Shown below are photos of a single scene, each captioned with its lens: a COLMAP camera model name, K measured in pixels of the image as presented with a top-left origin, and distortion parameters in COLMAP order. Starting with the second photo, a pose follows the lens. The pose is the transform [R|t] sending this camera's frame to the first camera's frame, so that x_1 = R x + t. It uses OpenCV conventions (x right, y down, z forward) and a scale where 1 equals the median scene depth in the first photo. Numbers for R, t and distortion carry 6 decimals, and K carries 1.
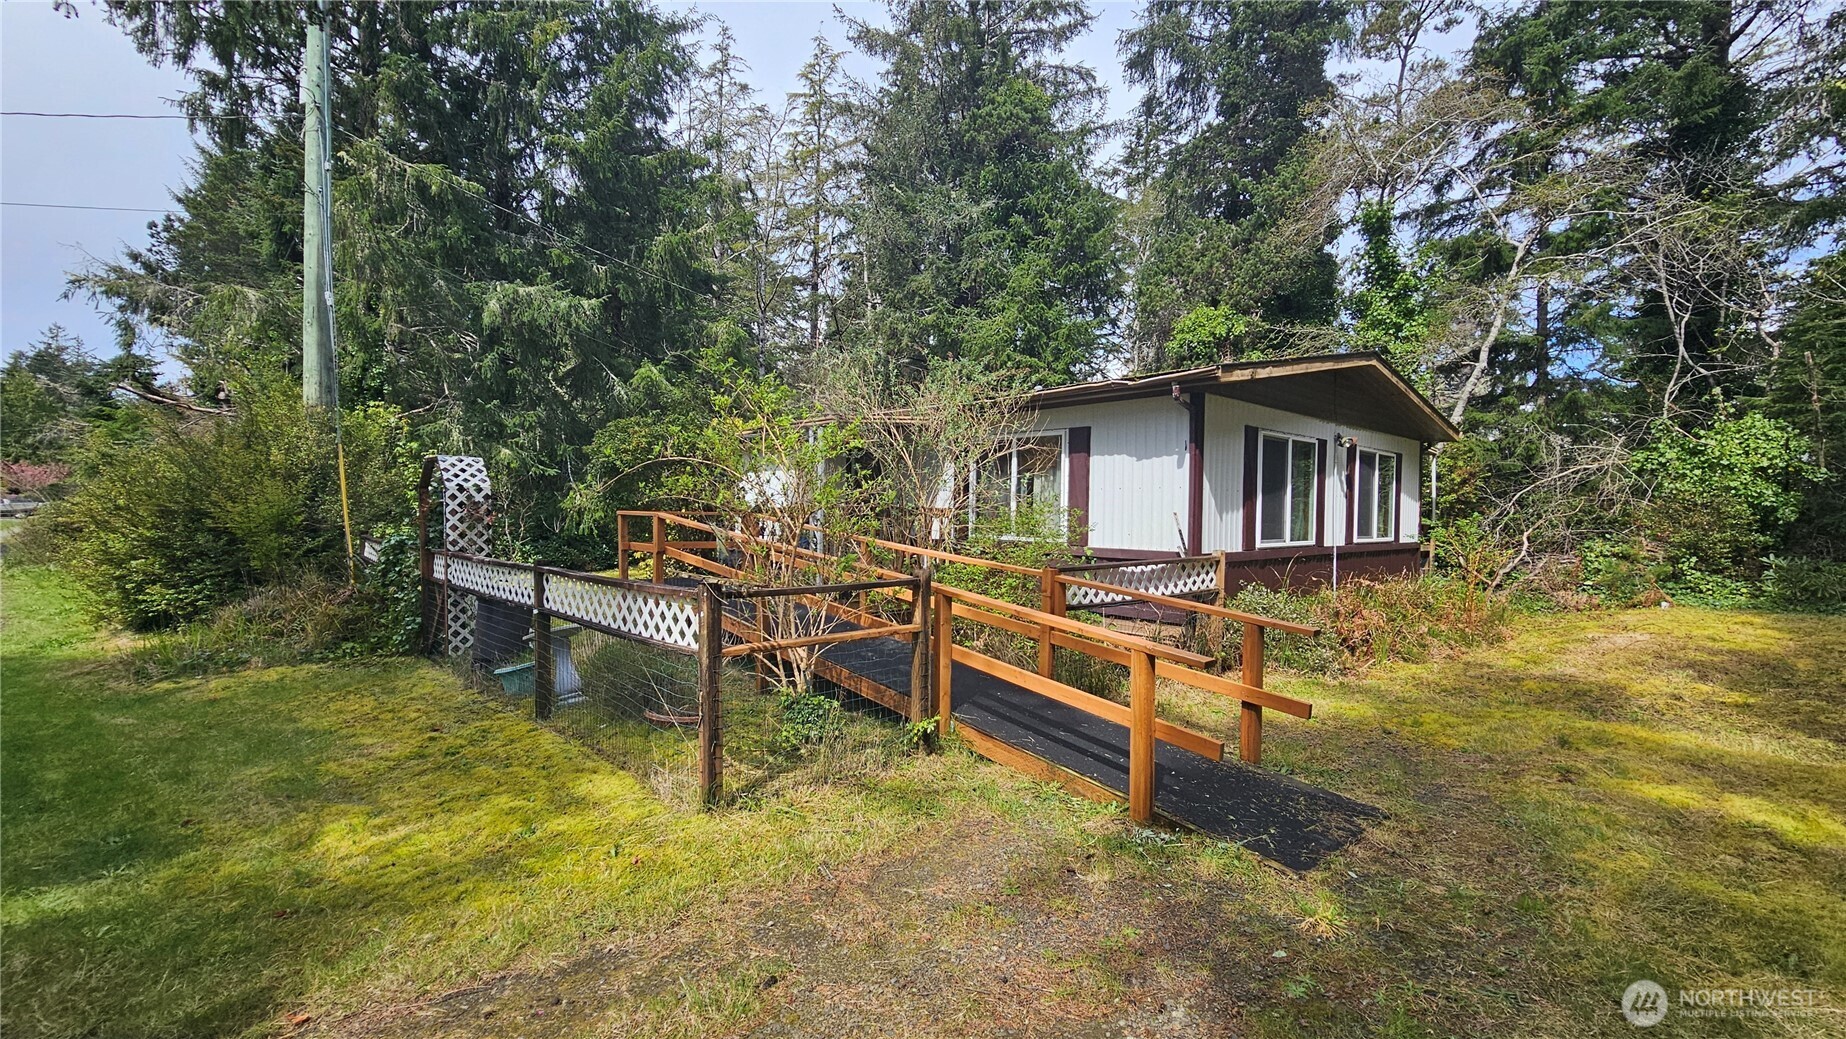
lens RADIAL K [[756.7, 0, 921.4], [0, 756.7, 525.2], [0, 0, 1]] dist [-0.001247, 0.000086]
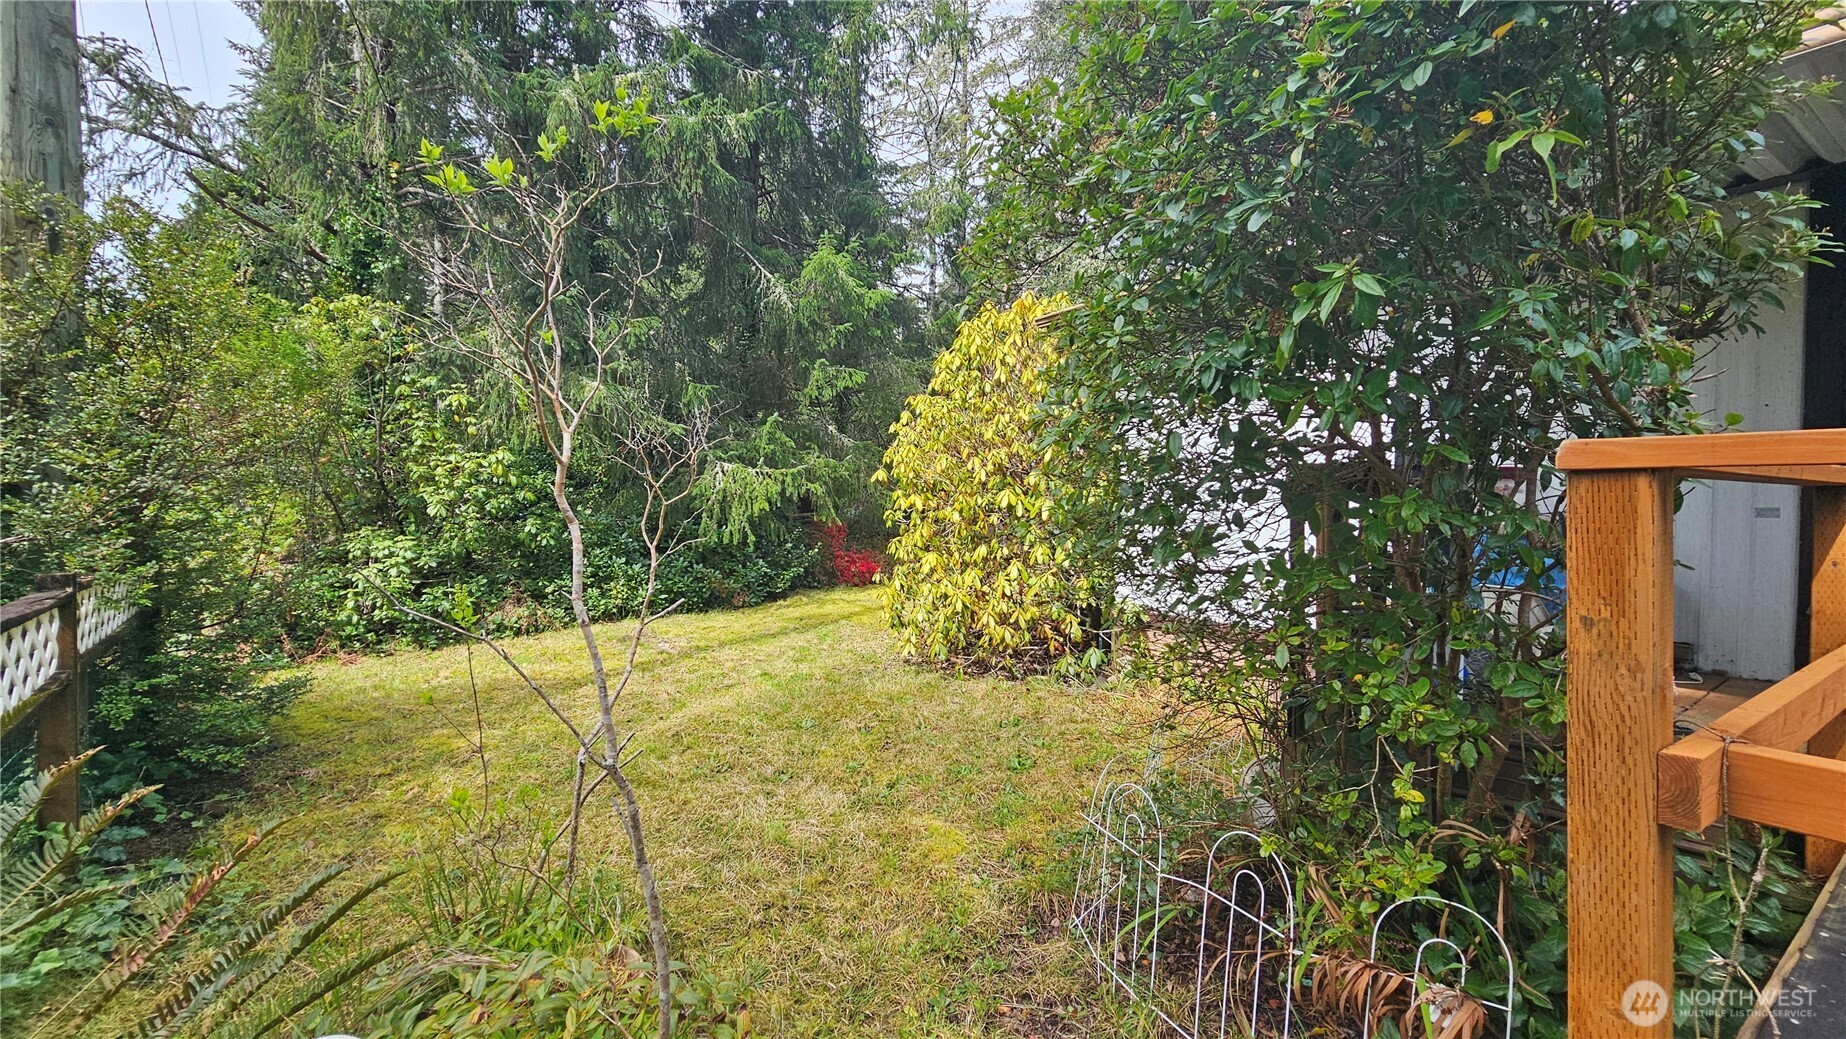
lens RADIAL K [[756.7, 0, 924.6], [0, 756.7, 513.2], [0, 0, 1]] dist [-0.001247, 0.000086]
pose [[0.996201, -0.013246, -0.086075, -0.474041], [0.013065, 0.999911, -0.002667, -0.011402], [0.086103, 0.001532, 0.996285, 0.846897]]
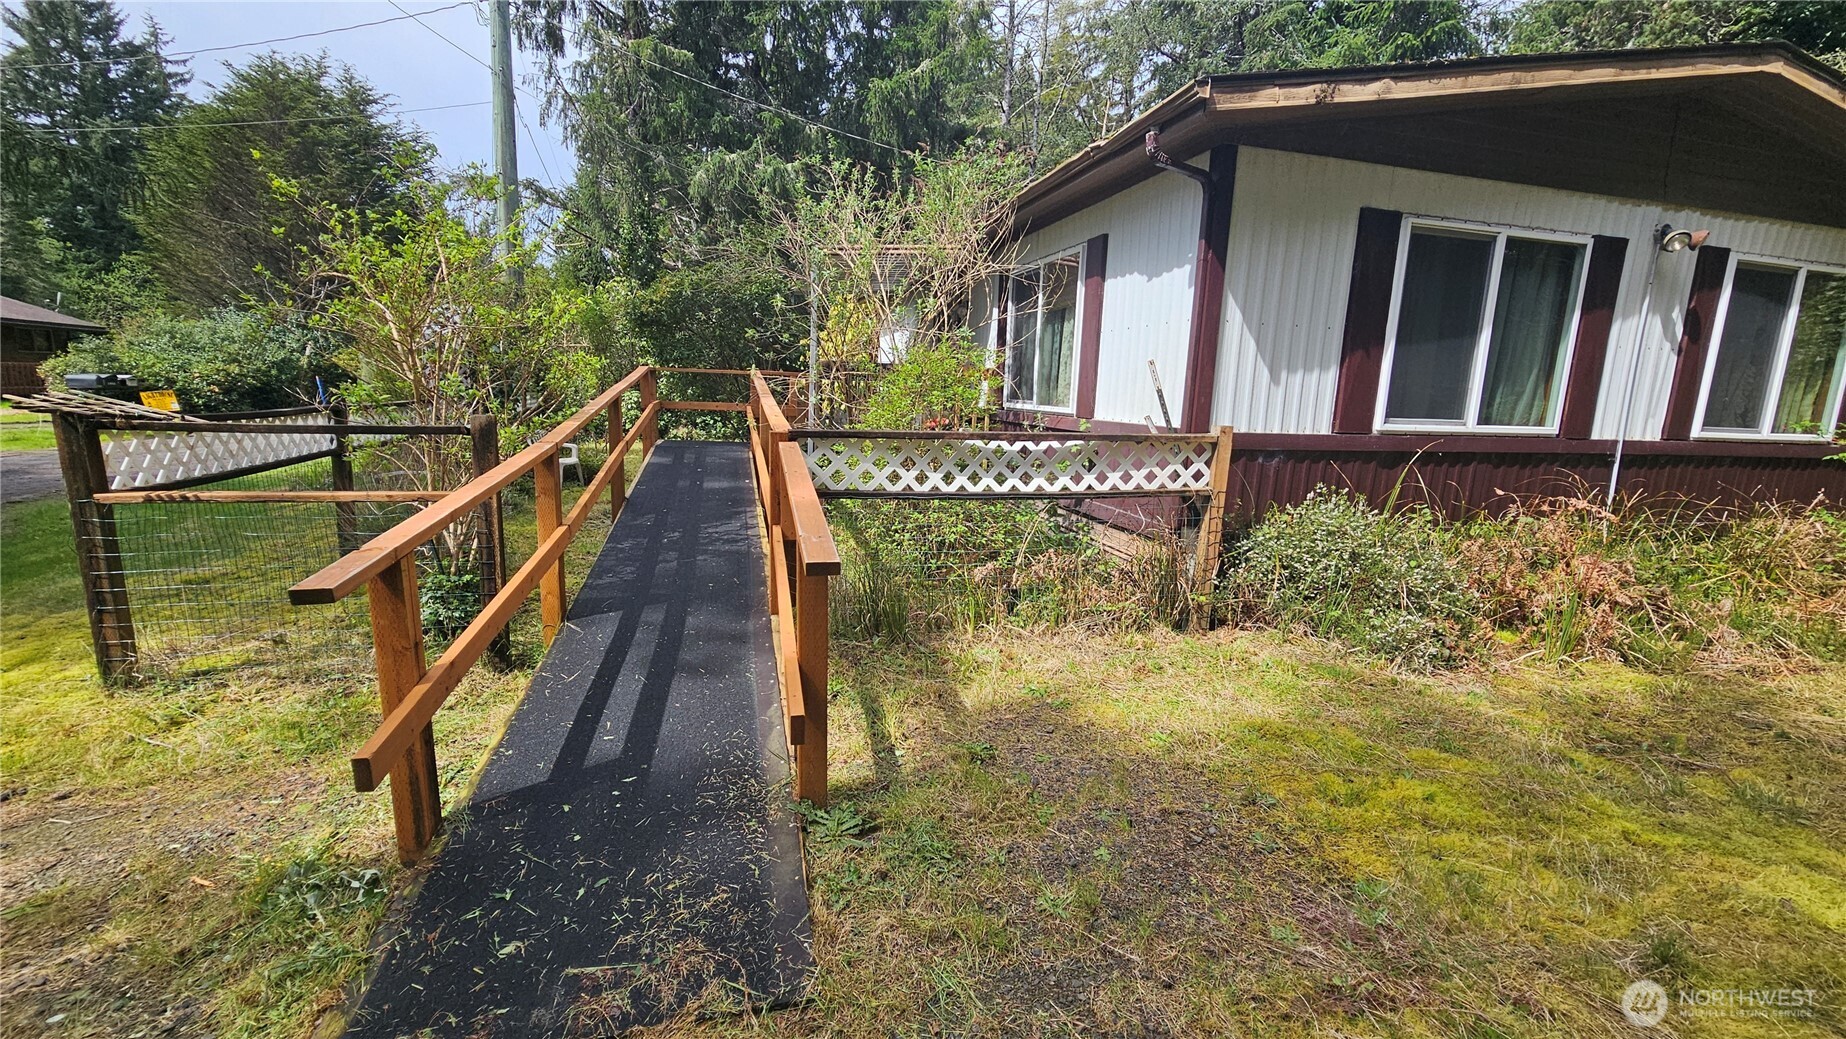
lens RADIAL K [[756.7, 0, 925.1], [0, 756.7, 528.6], [0, 0, 1]] dist [-0.001247, 0.000086]
pose [[0.894698, 0.097332, -0.435938, 0.339497], [-0.030886, 0.987115, 0.157005, 0.019996], [0.445603, -0.127008, 0.886176, 0.275917]]
